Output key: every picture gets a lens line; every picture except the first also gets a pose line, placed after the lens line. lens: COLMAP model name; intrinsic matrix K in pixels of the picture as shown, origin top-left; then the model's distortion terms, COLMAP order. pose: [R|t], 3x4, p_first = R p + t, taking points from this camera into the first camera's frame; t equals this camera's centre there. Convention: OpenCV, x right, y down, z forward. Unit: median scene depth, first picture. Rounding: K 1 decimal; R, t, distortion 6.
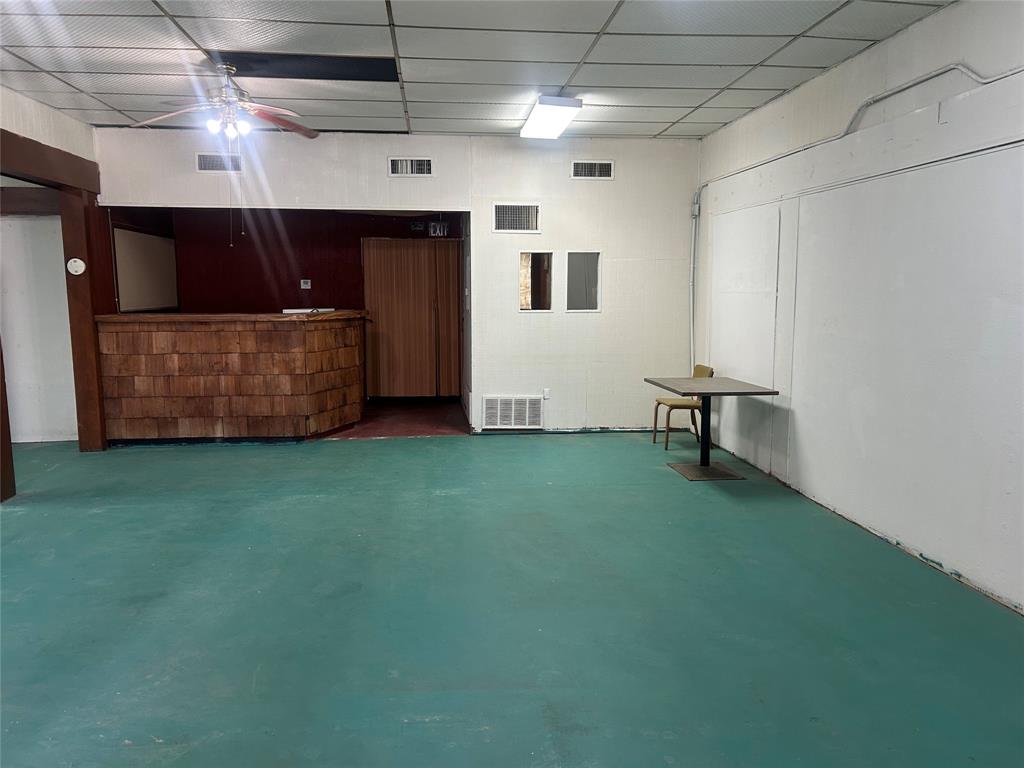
lens RADIAL K [[766.8, 0, 519.3], [0, 766.8, 381.0], [0, 0, 1]] dist [0.037782, -0.045461]
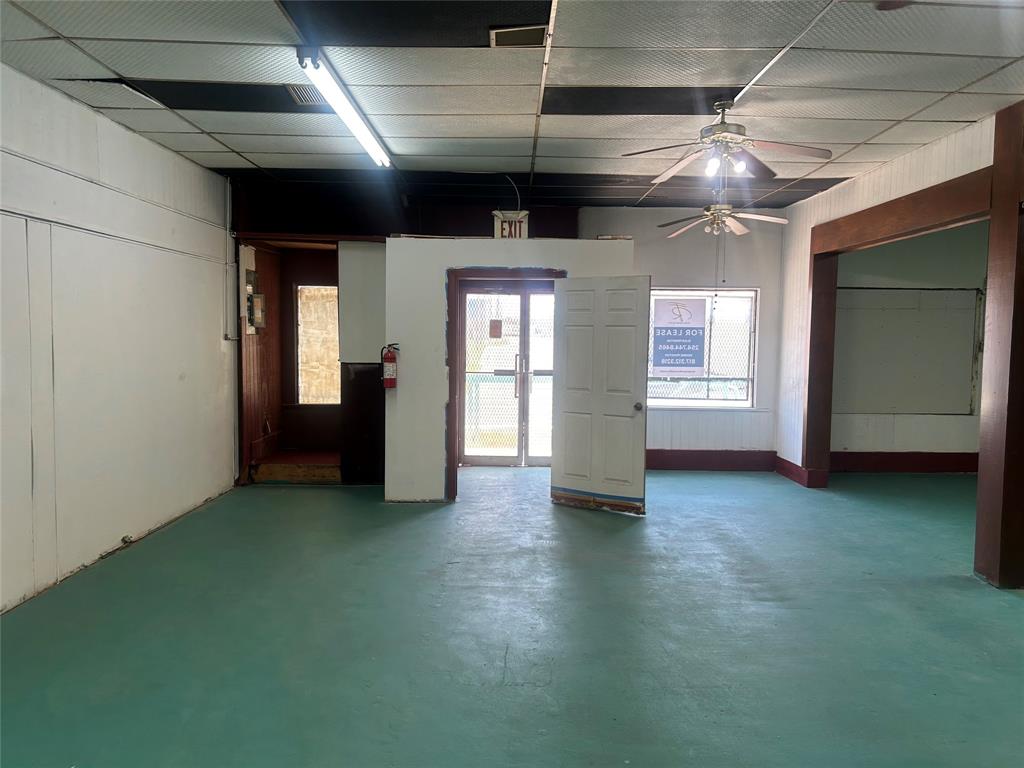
lens RADIAL K [[766.8, 0, 516.3], [0, 766.8, 389.9], [0, 0, 1]] dist [0.037782, -0.045461]
pose [[-0.995355, -0.015212, 0.095064, -0.111471], [0.003770, 0.980522, 0.196374, -0.129775], [-0.096199, 0.195820, -0.975910, 0.998970]]
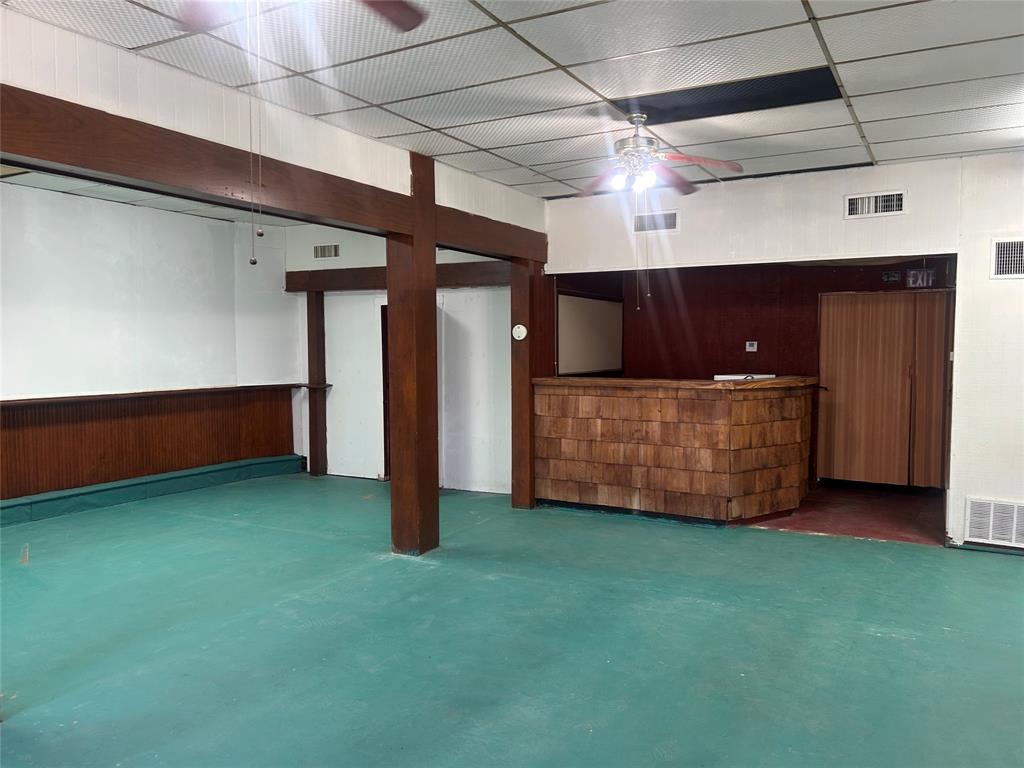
lens RADIAL K [[766.8, 0, 509.5], [0, 766.8, 386.8], [0, 0, 1]] dist [0.037782, -0.045461]
pose [[0.810864, 0.032836, -0.584312, 0.030709], [-0.071012, 0.996568, -0.042542, -0.026185], [0.580910, 0.075988, 0.810413, 0.138968]]
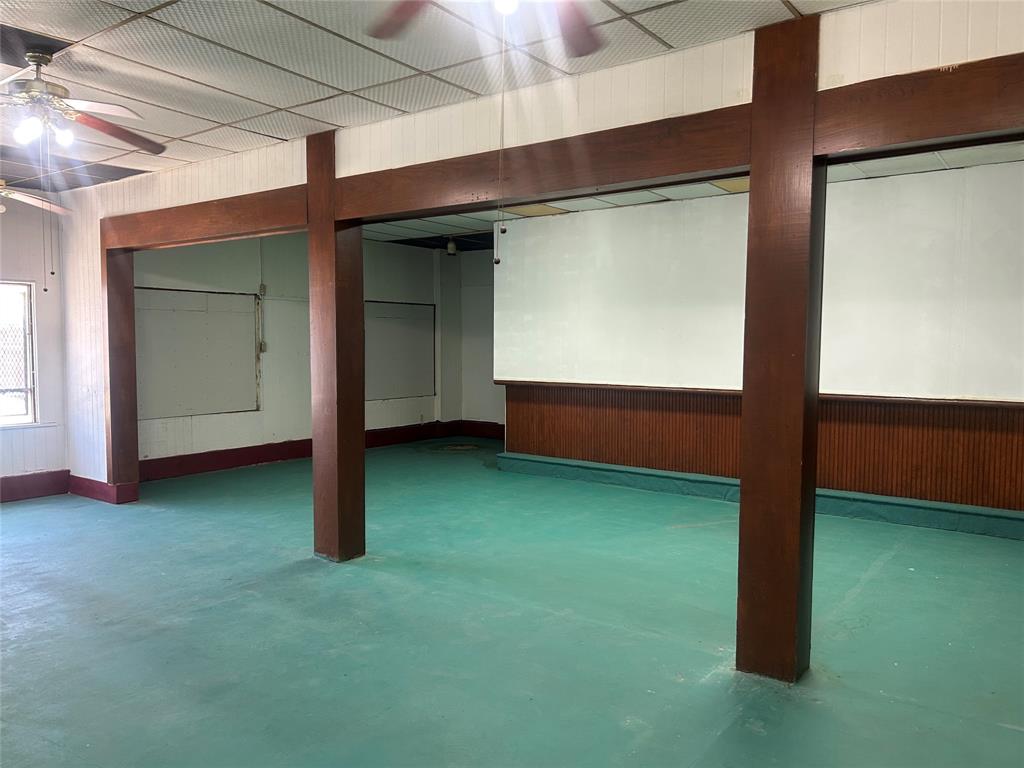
lens RADIAL K [[766.8, 0, 515.2], [0, 766.8, 388.2], [0, 0, 1]] dist [0.037782, -0.045461]
pose [[-0.674813, 0.045171, -0.736605, -0.038299], [-0.095018, 0.984499, 0.147419, -0.122369], [0.731846, 0.169471, -0.660061, 0.931731]]
